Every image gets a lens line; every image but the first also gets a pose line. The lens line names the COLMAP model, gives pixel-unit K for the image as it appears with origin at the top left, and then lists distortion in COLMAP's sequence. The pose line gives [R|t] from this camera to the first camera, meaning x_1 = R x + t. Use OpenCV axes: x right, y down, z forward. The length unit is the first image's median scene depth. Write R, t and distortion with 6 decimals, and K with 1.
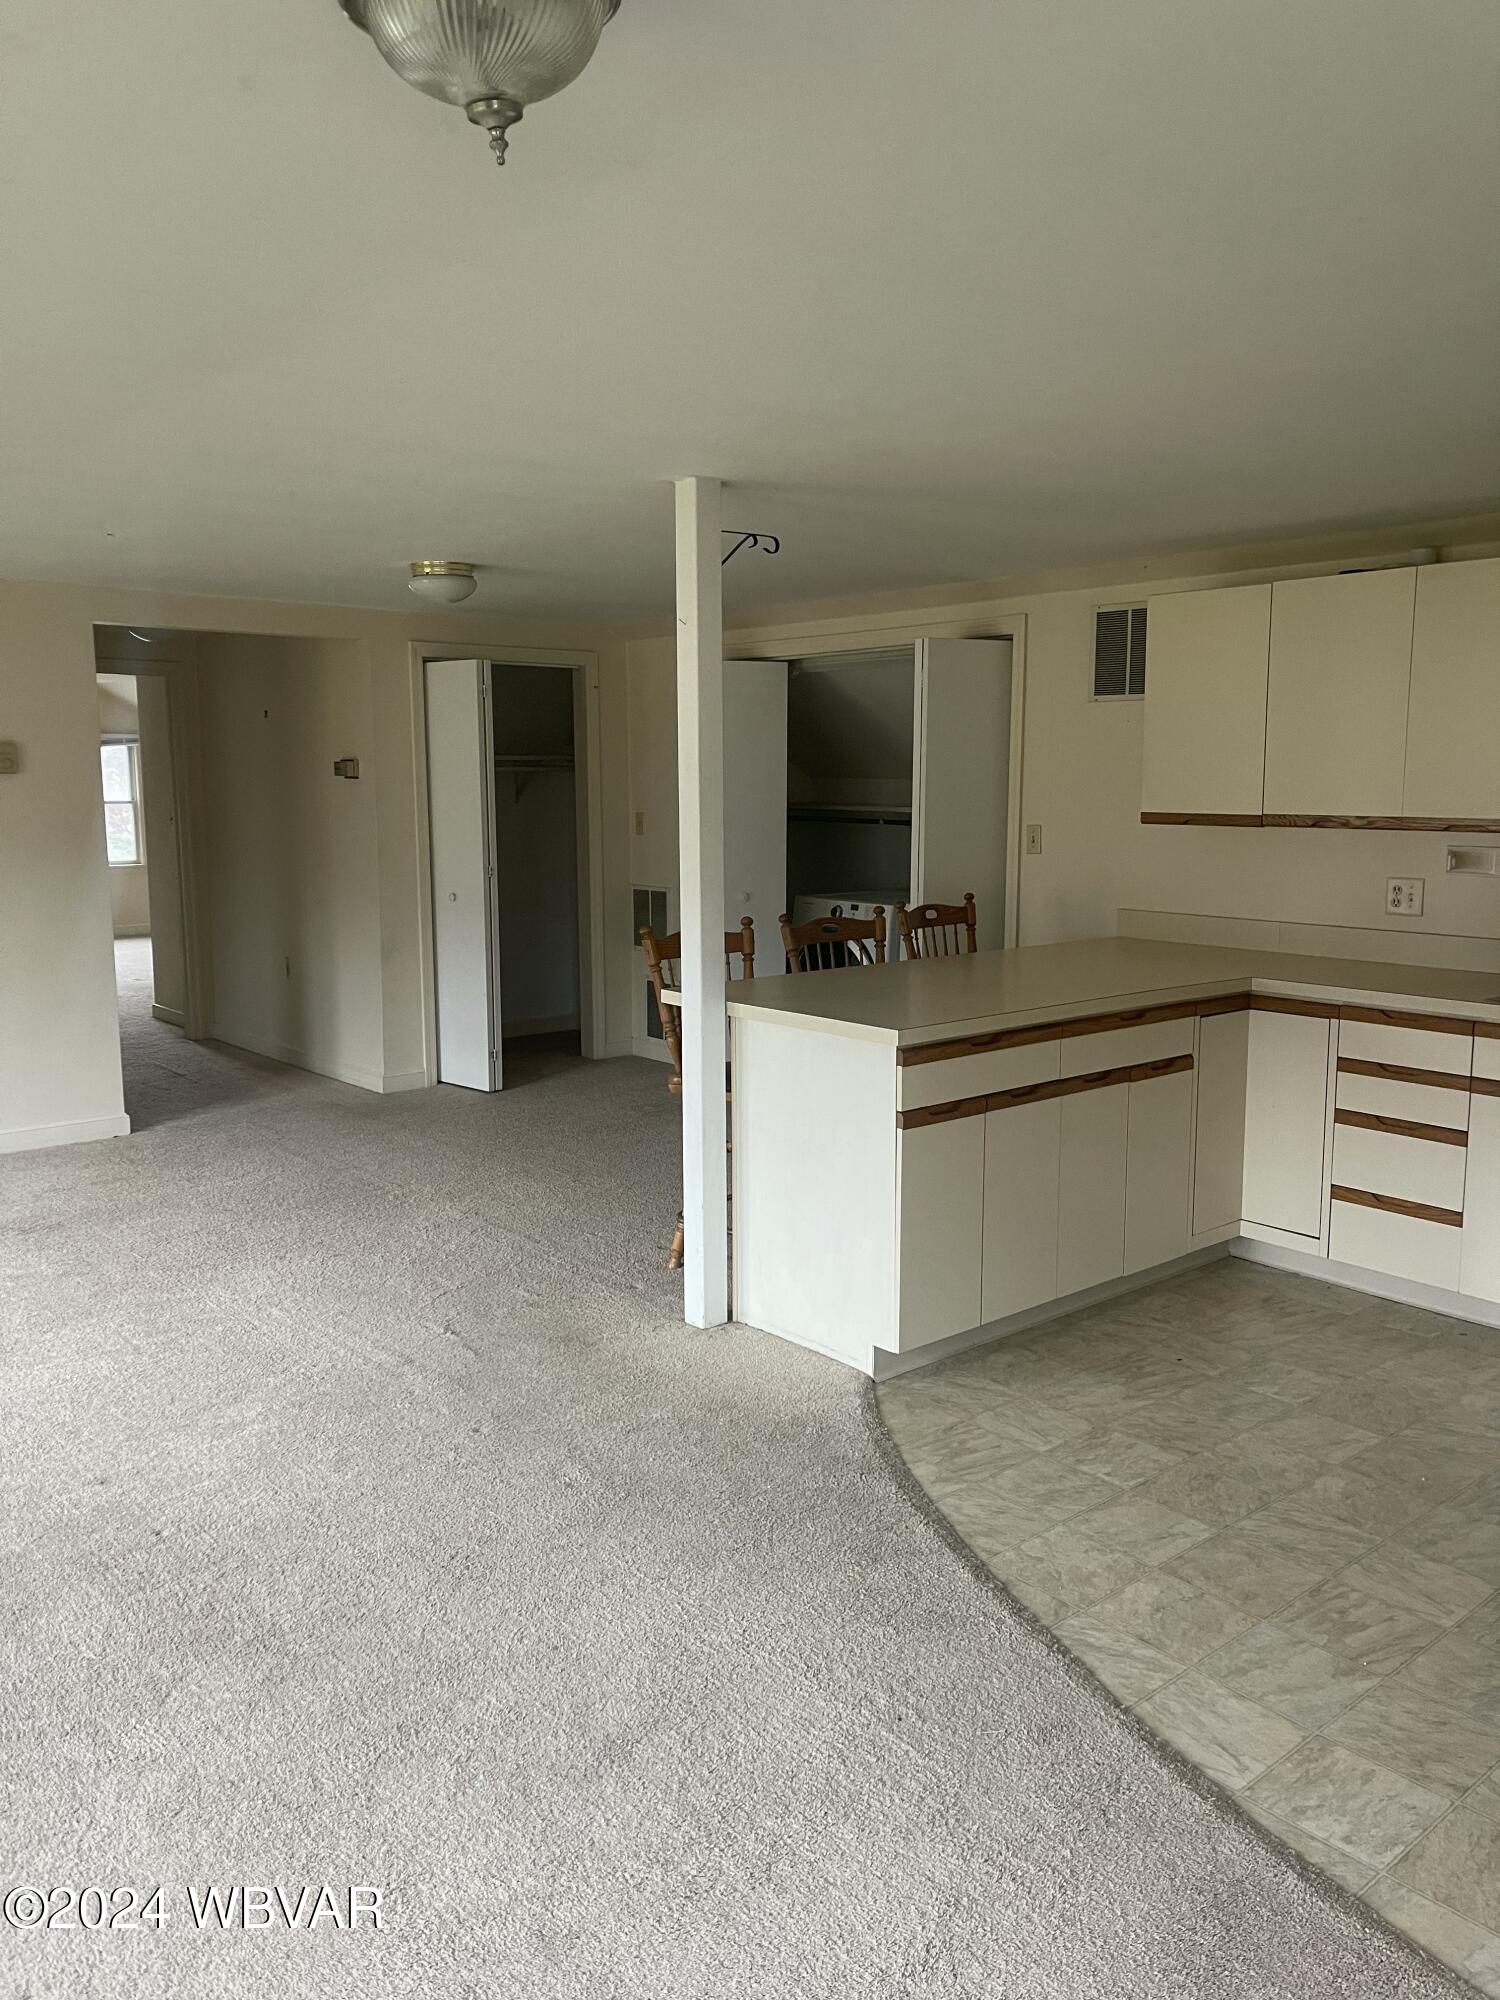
lens RADIAL K [[1489.1, 0, 765.3], [0, 1489.1, 990.6], [0, 0, 1]] dist [0.063693, -0.099790]
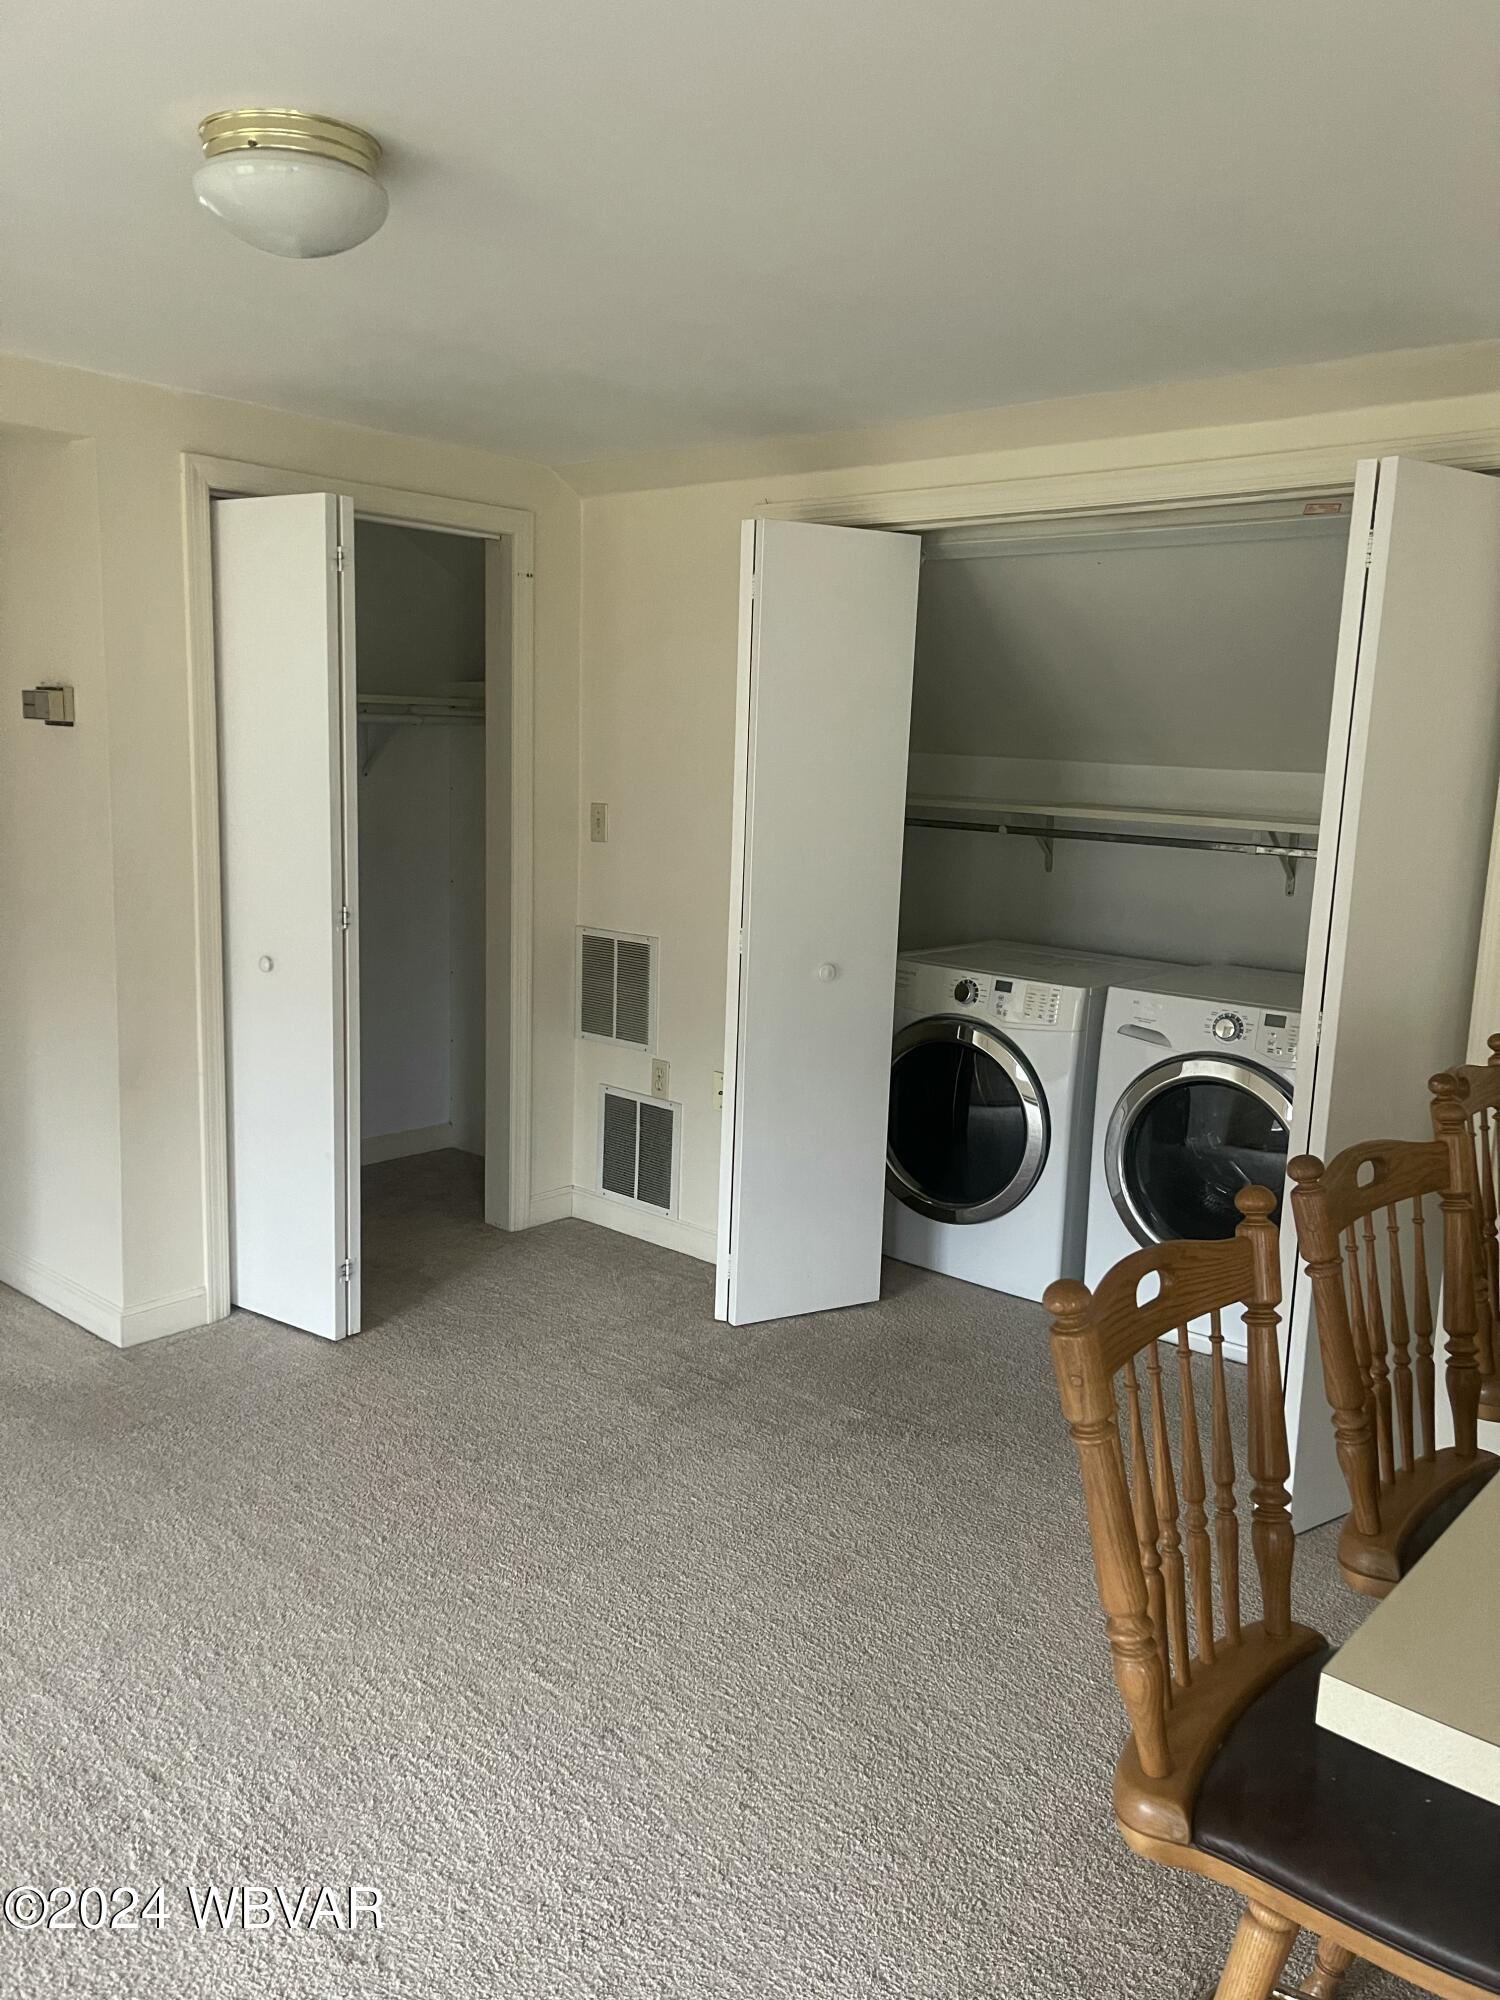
lens RADIAL K [[1489.1, 0, 744.9], [0, 1489.1, 985.1], [0, 0, 1]] dist [0.063693, -0.099790]
pose [[0.991045, 0.010893, 0.133084, -0.114181], [-0.013719, 0.999699, 0.020336, -0.068001], [-0.132823, -0.021980, 0.990896, 0.464956]]
